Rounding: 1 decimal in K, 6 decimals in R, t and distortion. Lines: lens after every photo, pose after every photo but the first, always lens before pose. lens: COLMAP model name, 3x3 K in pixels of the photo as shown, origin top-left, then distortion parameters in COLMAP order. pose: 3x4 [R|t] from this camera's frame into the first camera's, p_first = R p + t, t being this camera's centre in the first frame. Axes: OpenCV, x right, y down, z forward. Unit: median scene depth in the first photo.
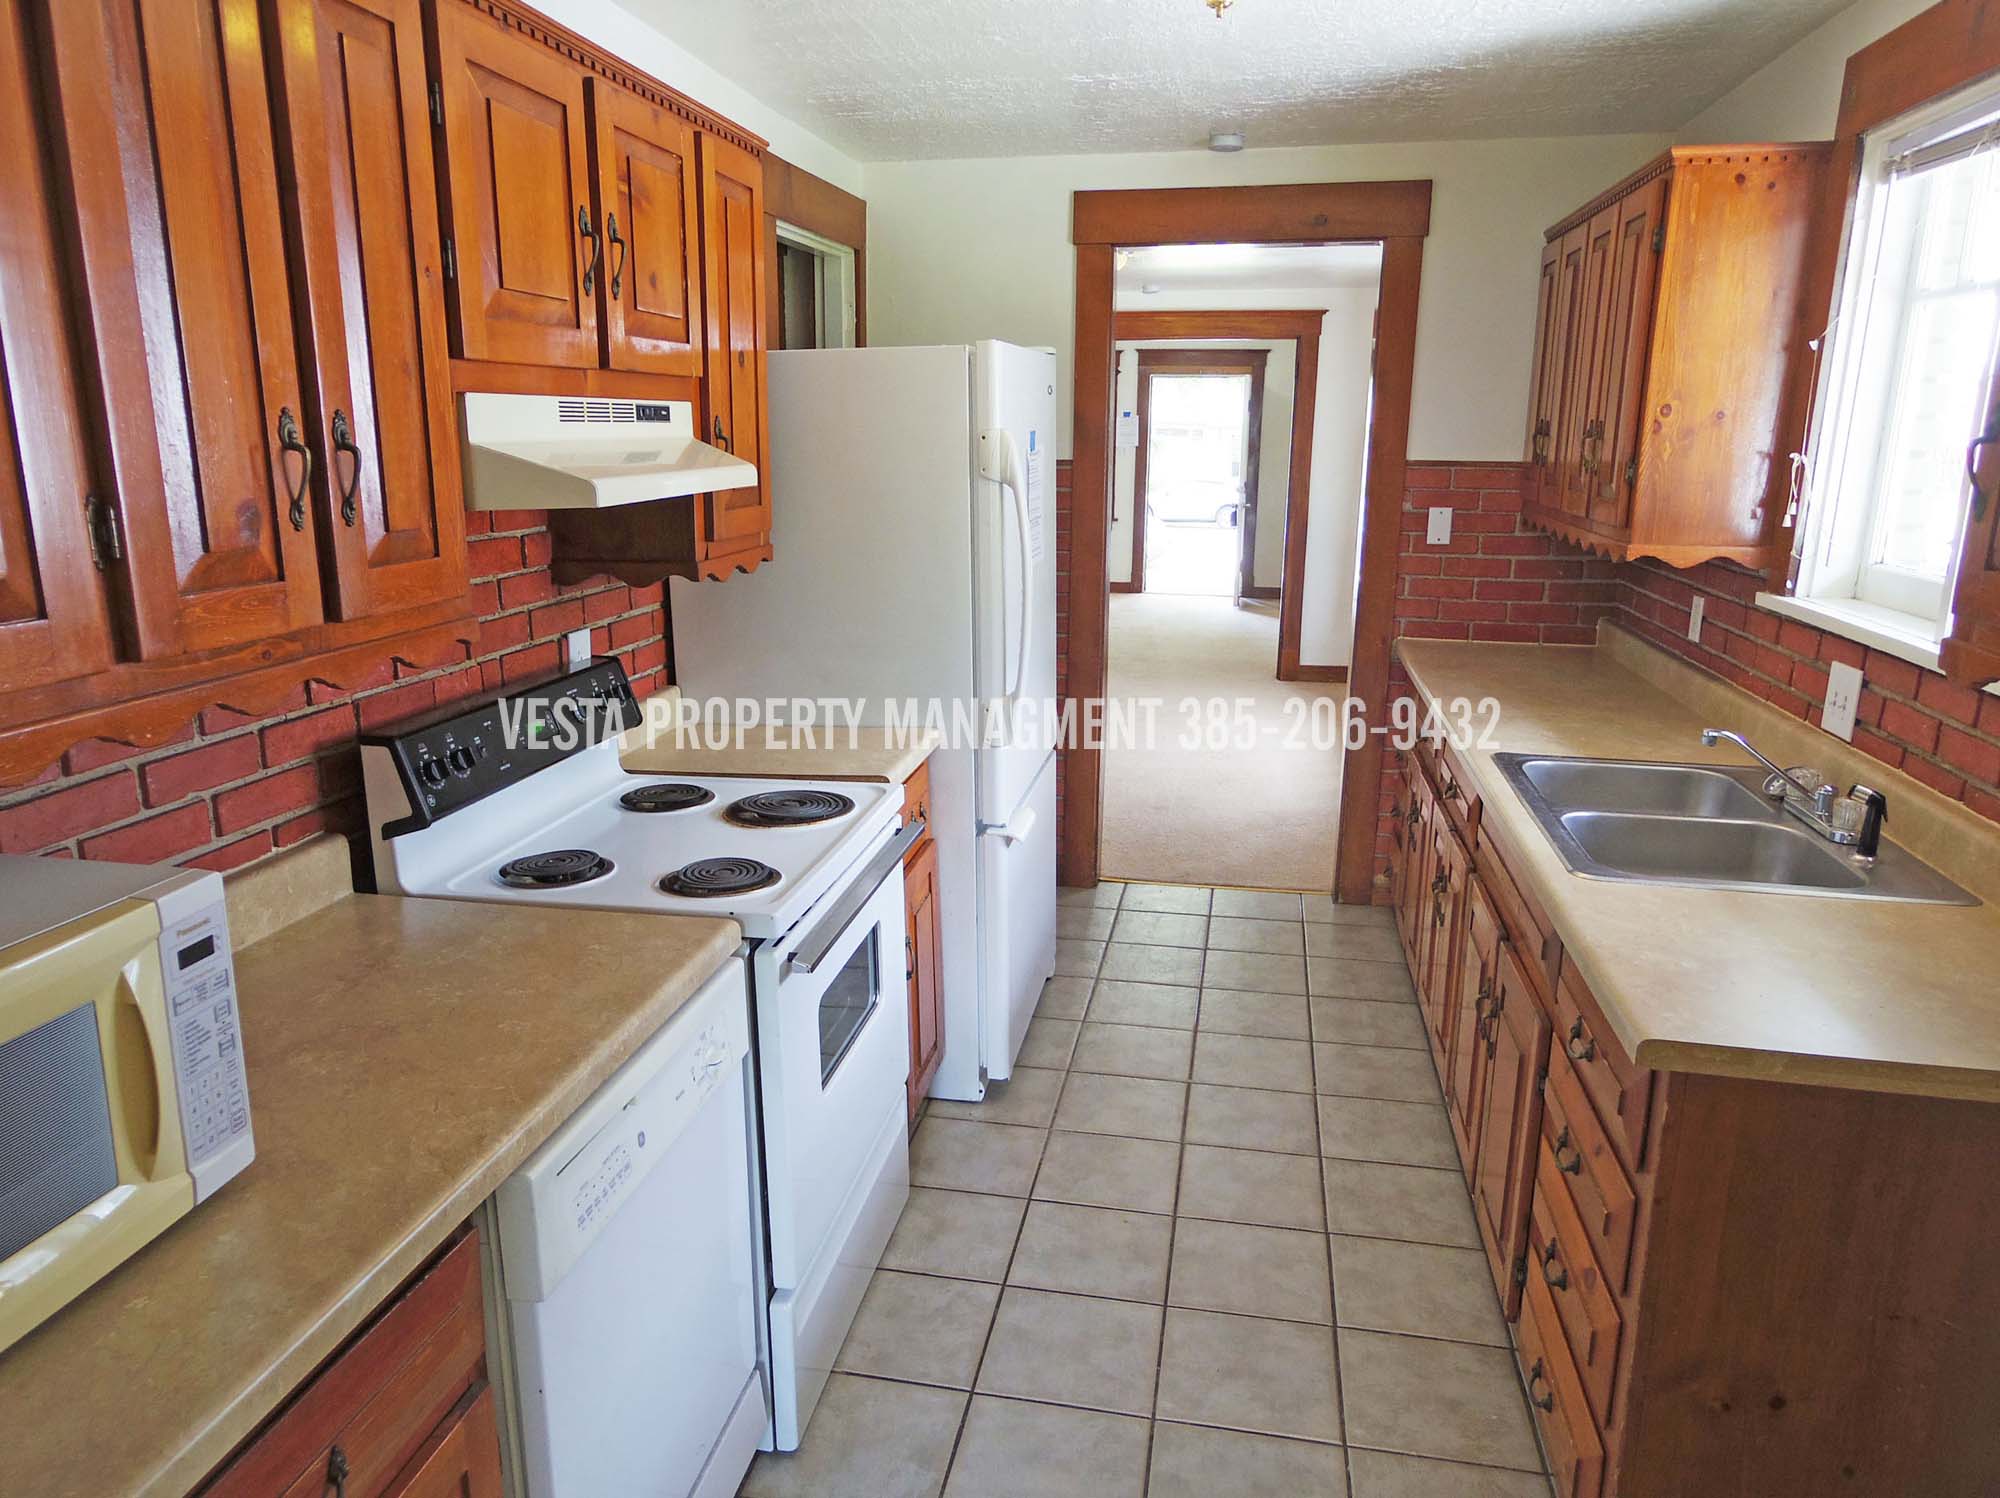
lens RADIAL K [[1286.8, 0, 1000.0], [0, 1286.8, 749.0], [0, 0, 1]] dist [-0.002975, 0.000064]
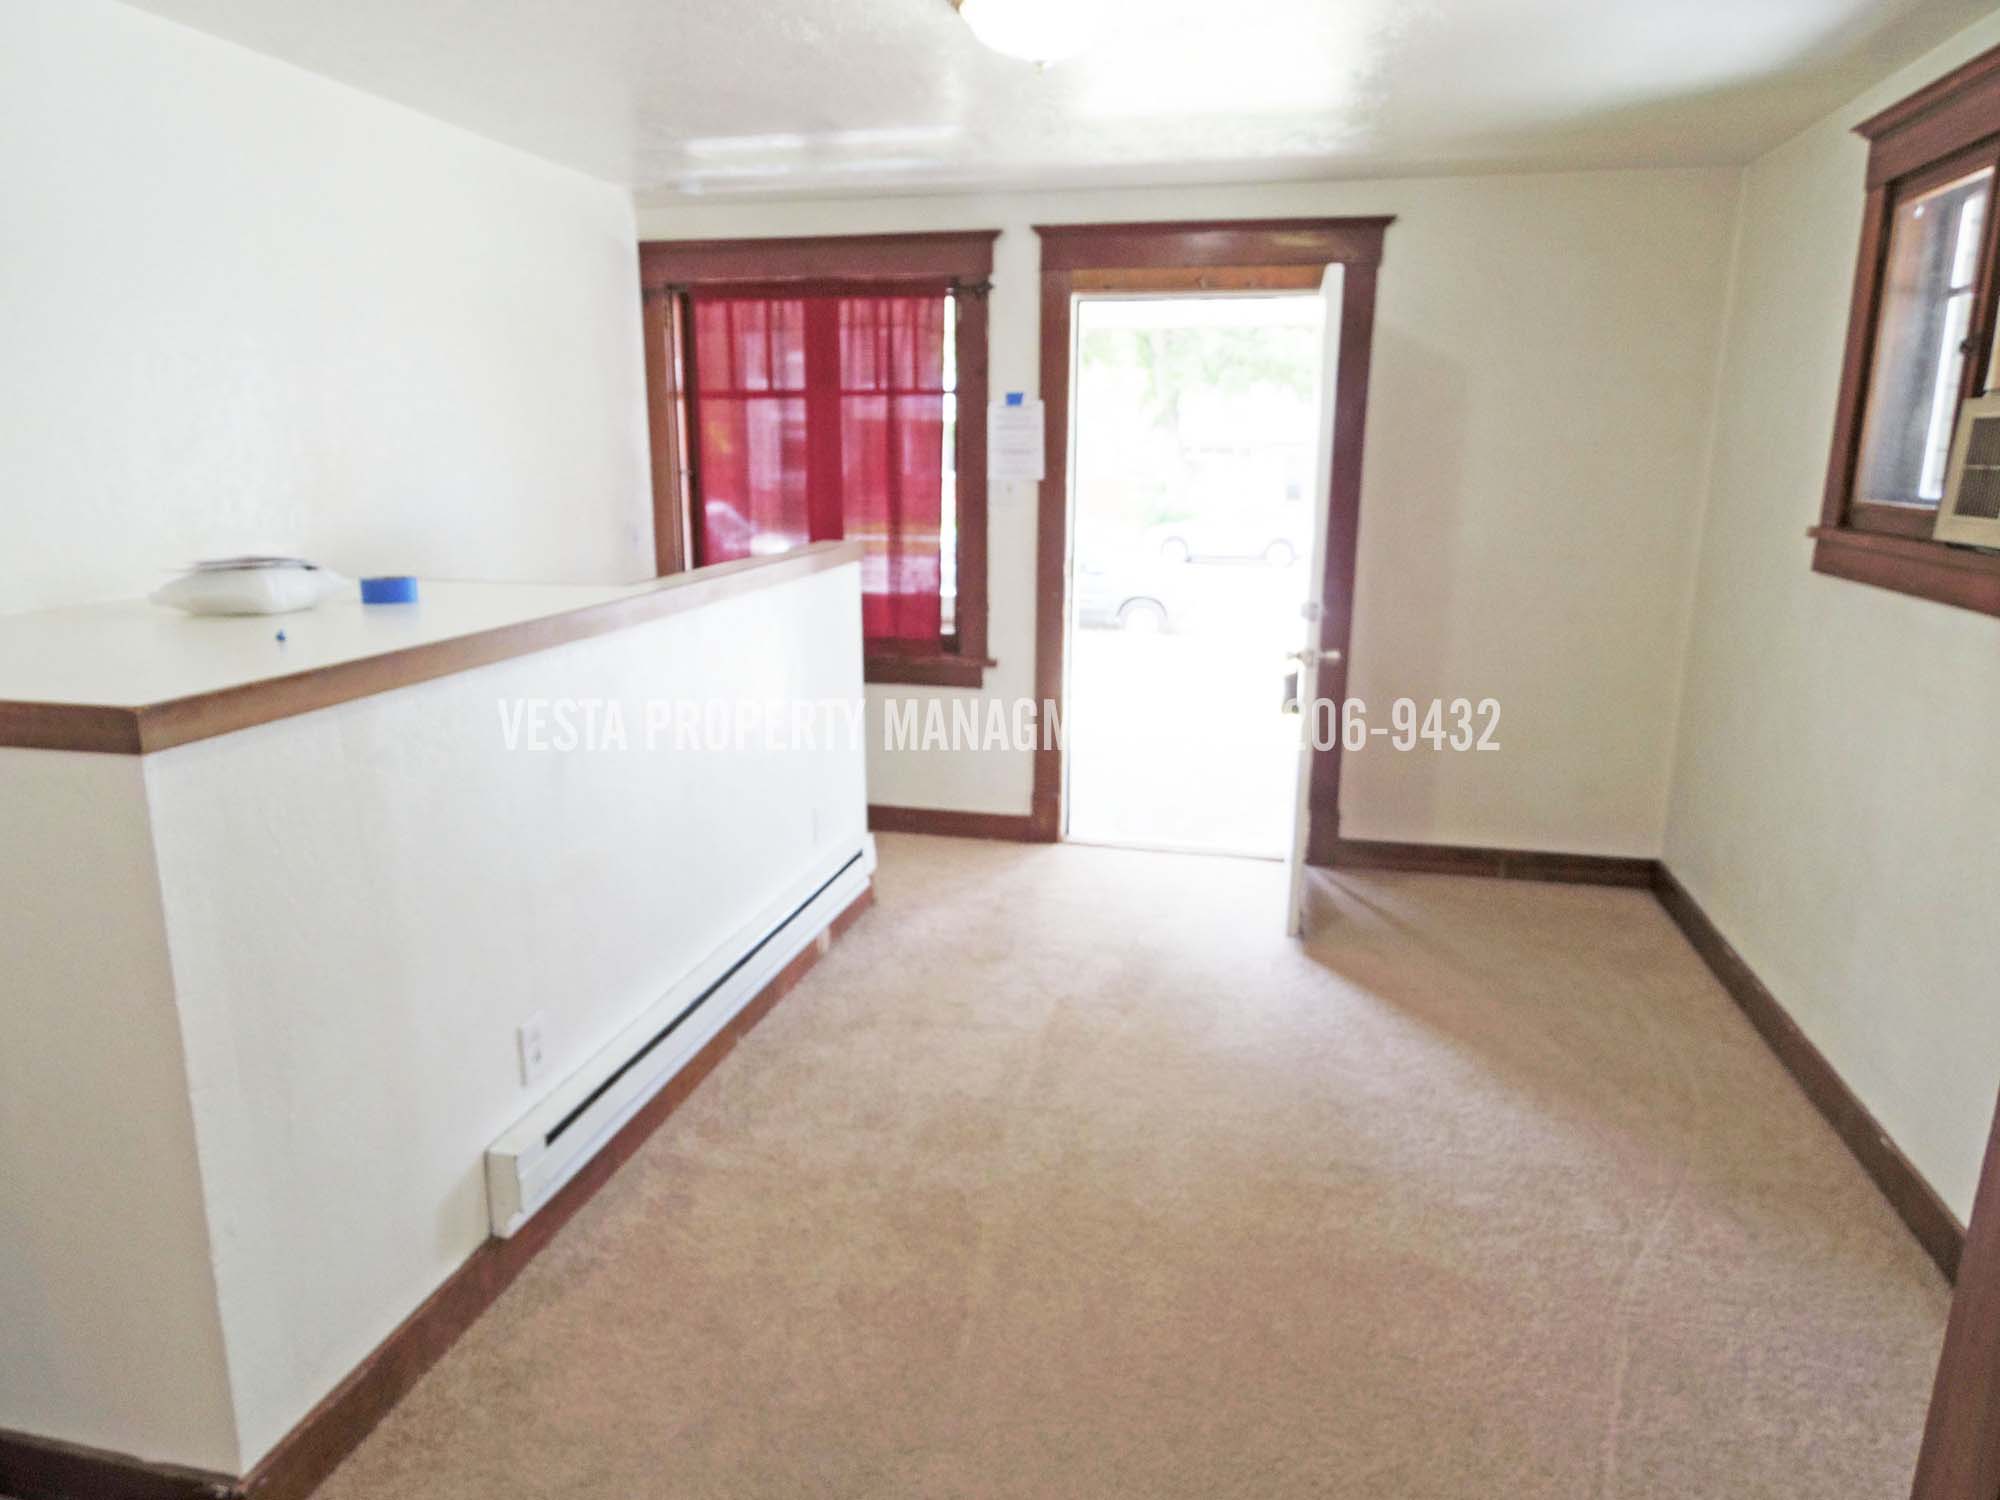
lens RADIAL K [[1286.8, 0, 1000.0], [0, 1286.8, 750.0], [0, 0, 1]] dist [-0.002975, 0.000064]
pose [[0.999436, 0.010497, -0.031912, 0.111302], [-0.010868, 0.999875, -0.011458, -0.153543], [0.031787, 0.011798, 0.999425, 0.629923]]
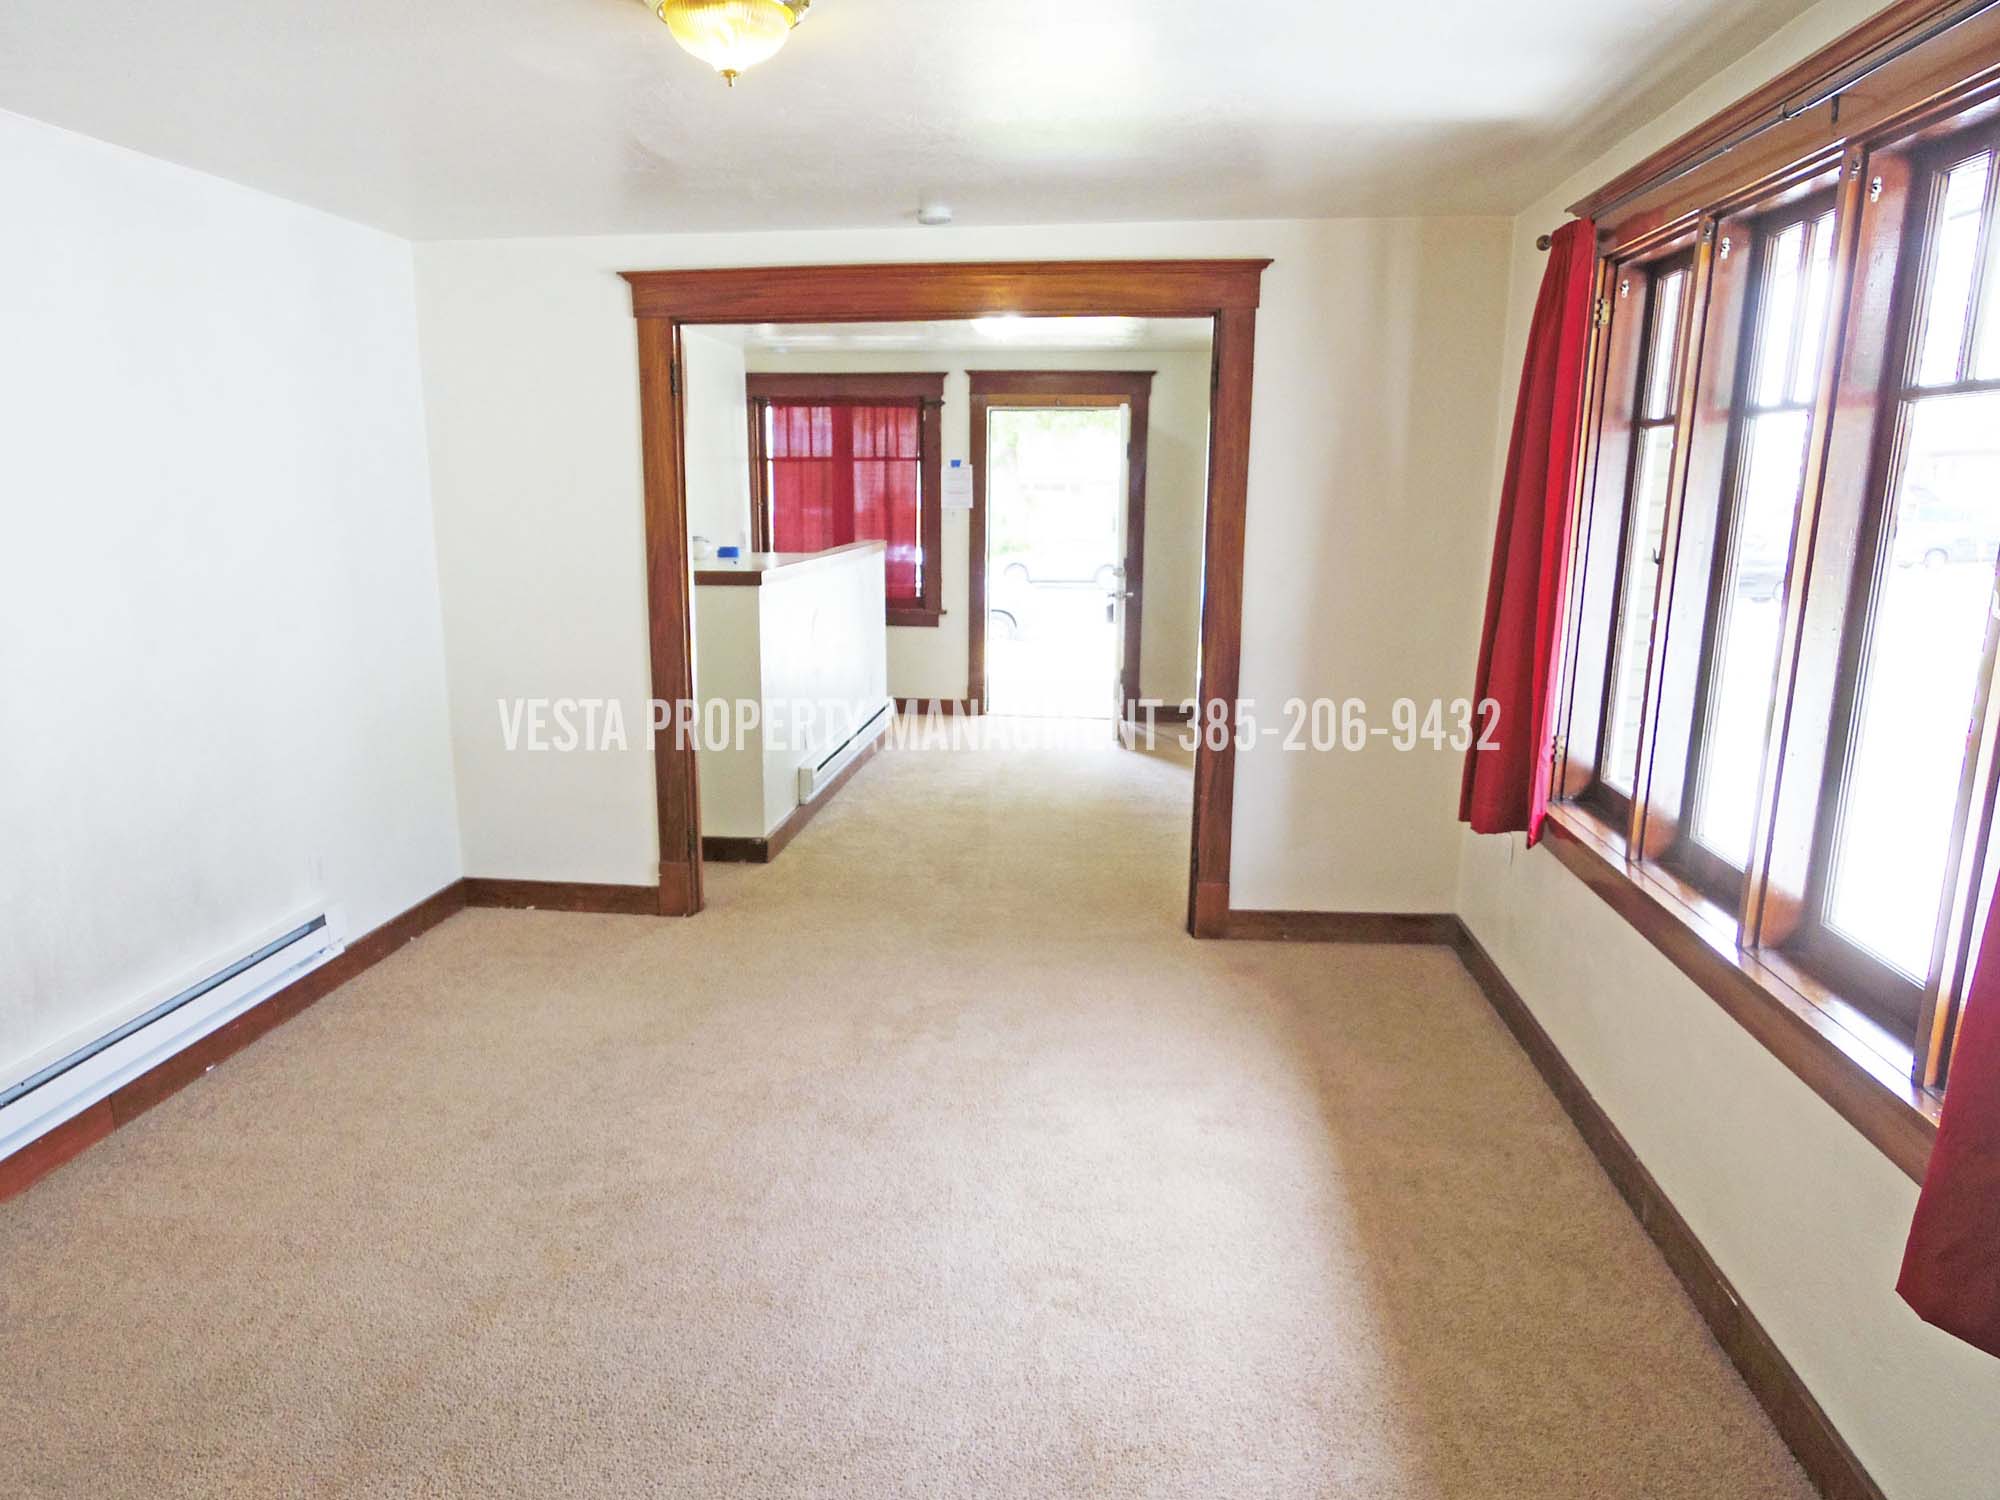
lens RADIAL K [[1381.4, 0, 1000.0], [0, 1381.4, 750.0], [0, 0, 1]] dist [-0.001707, -0.000192]
pose [[0.995586, -0.015377, 0.092585, 0.052203], [0.020231, 0.998457, -0.051717, -0.066953], [-0.091647, 0.053362, 0.994361, 0.266842]]
